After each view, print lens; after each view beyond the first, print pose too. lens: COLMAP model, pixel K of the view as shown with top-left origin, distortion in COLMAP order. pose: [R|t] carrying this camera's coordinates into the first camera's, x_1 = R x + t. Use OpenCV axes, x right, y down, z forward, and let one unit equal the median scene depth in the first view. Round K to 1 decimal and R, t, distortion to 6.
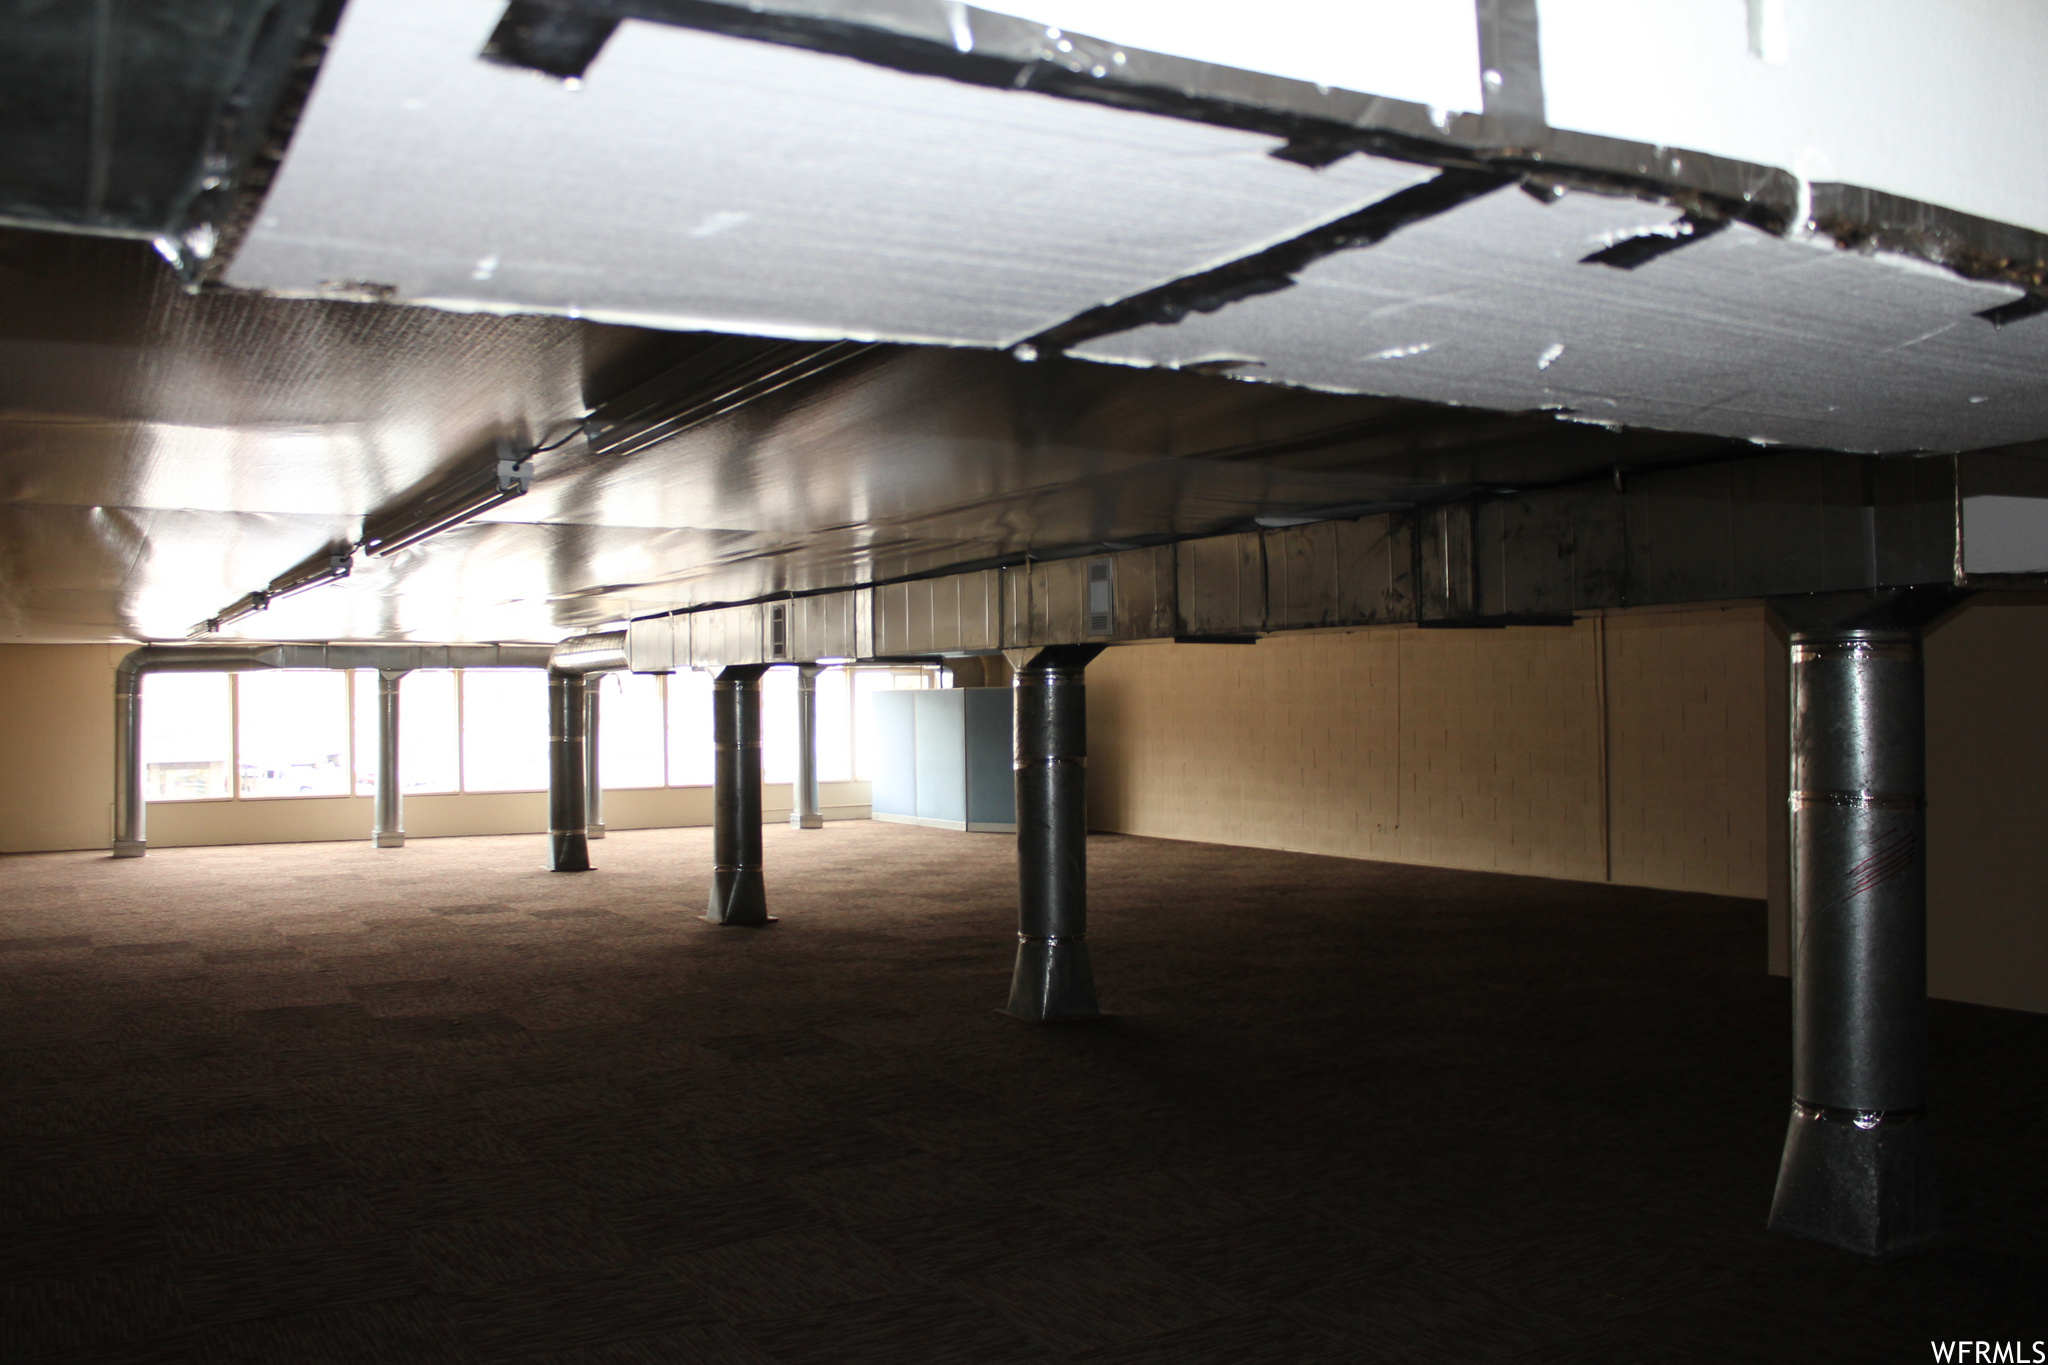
lens RADIAL K [[1739.0, 0, 1024.0], [0, 1739.0, 682.5], [0, 0, 1]] dist [-0.192327, 0.190501]
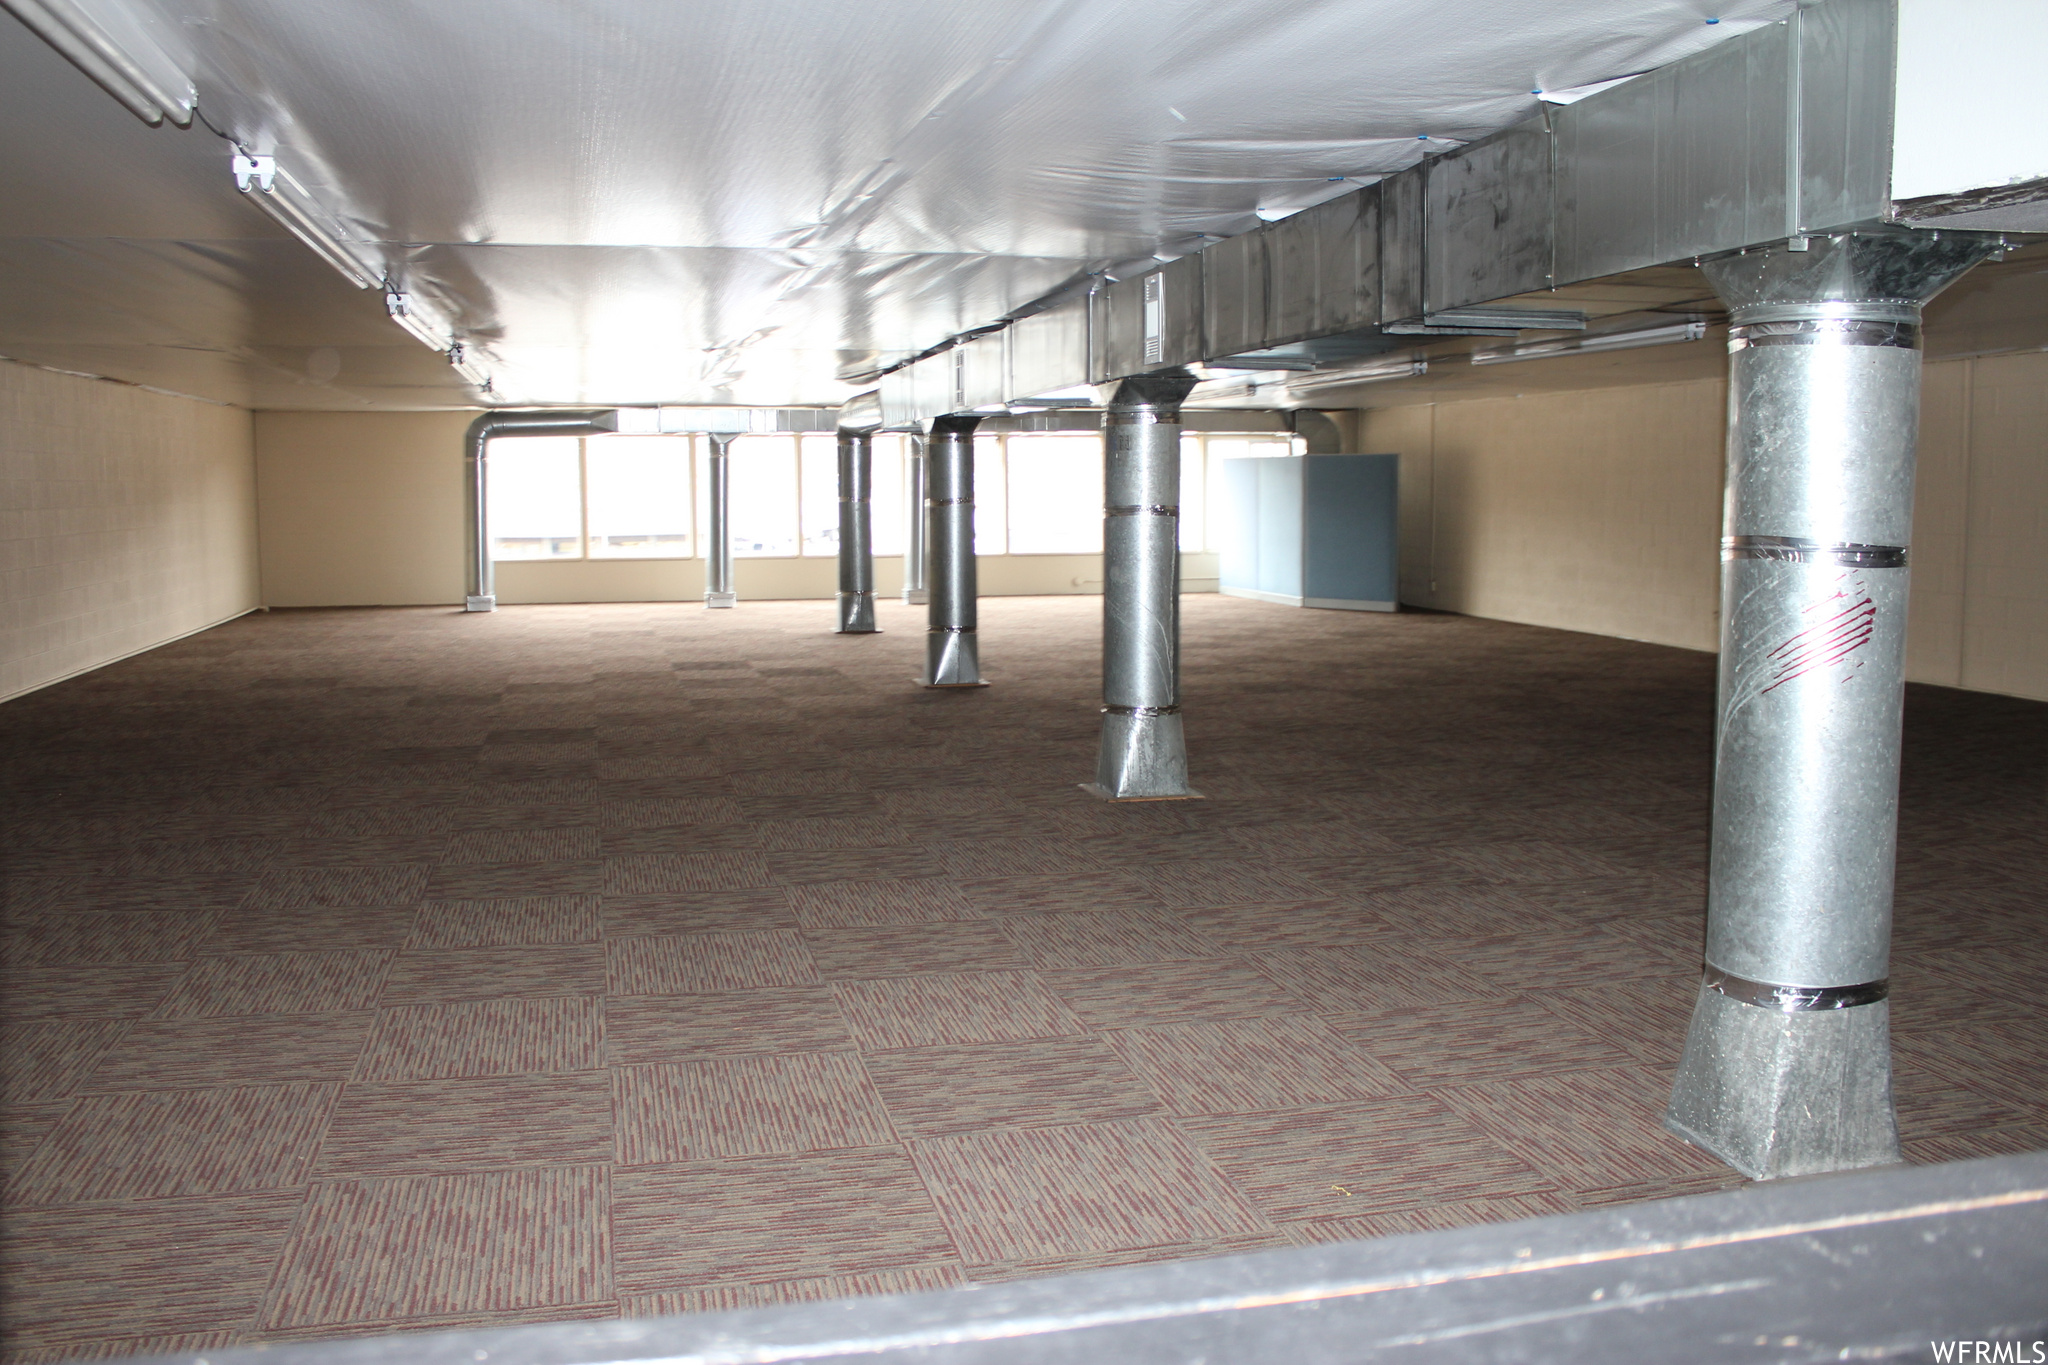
lens RADIAL K [[1739.0, 0, 1024.0], [0, 1739.0, 682.5], [0, 0, 1]] dist [-0.192327, 0.190501]
pose [[0.956918, 0.041812, -0.287332, 0.116389], [-0.005752, 0.992113, 0.125212, 0.011680], [0.290302, -0.118165, 0.949612, 0.069054]]
